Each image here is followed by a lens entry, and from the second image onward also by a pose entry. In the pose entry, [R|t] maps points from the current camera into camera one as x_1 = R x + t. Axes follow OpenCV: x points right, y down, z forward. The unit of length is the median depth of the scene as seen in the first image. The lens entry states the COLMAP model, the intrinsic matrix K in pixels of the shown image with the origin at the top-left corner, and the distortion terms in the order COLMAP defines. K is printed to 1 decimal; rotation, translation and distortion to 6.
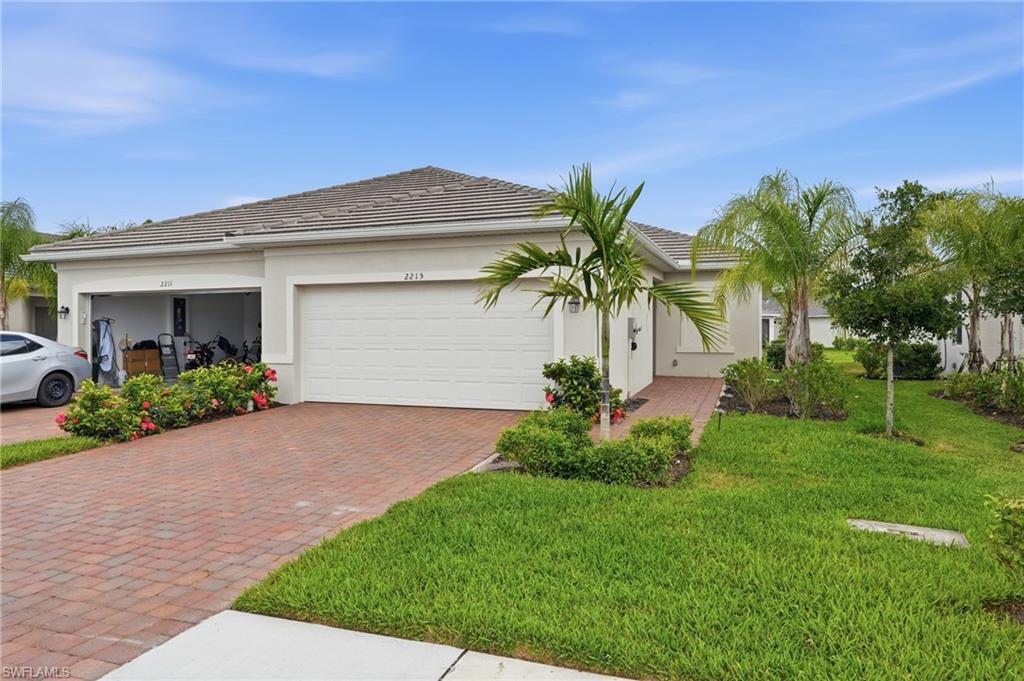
lens RADIAL K [[809.2, 0, 512.0], [0, 809.2, 340.5], [0, 0, 1]] dist [0.000864, 0.000220]
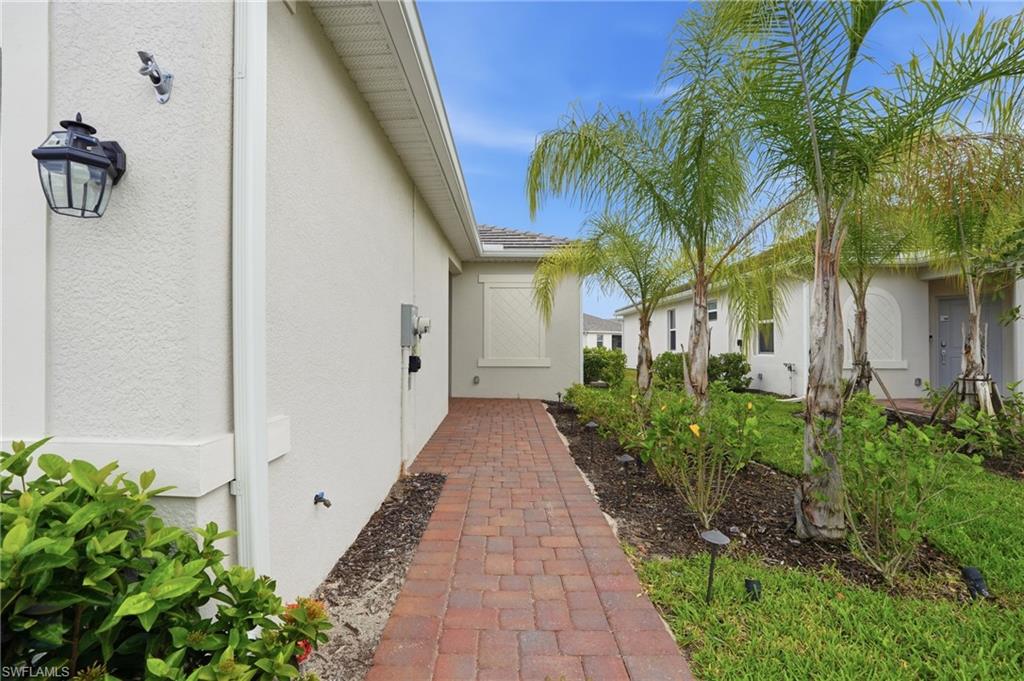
lens RADIAL K [[466.9, 0, 504.5], [0, 466.9, 342.4], [0, 0, 1]] dist [-0.067052, 0.023139]
pose [[0.955524, 0.001632, 0.294908, 0.114874], [0.005162, 0.999739, -0.022255, 0.000688], [-0.294868, 0.022788, 0.955266, 0.687291]]
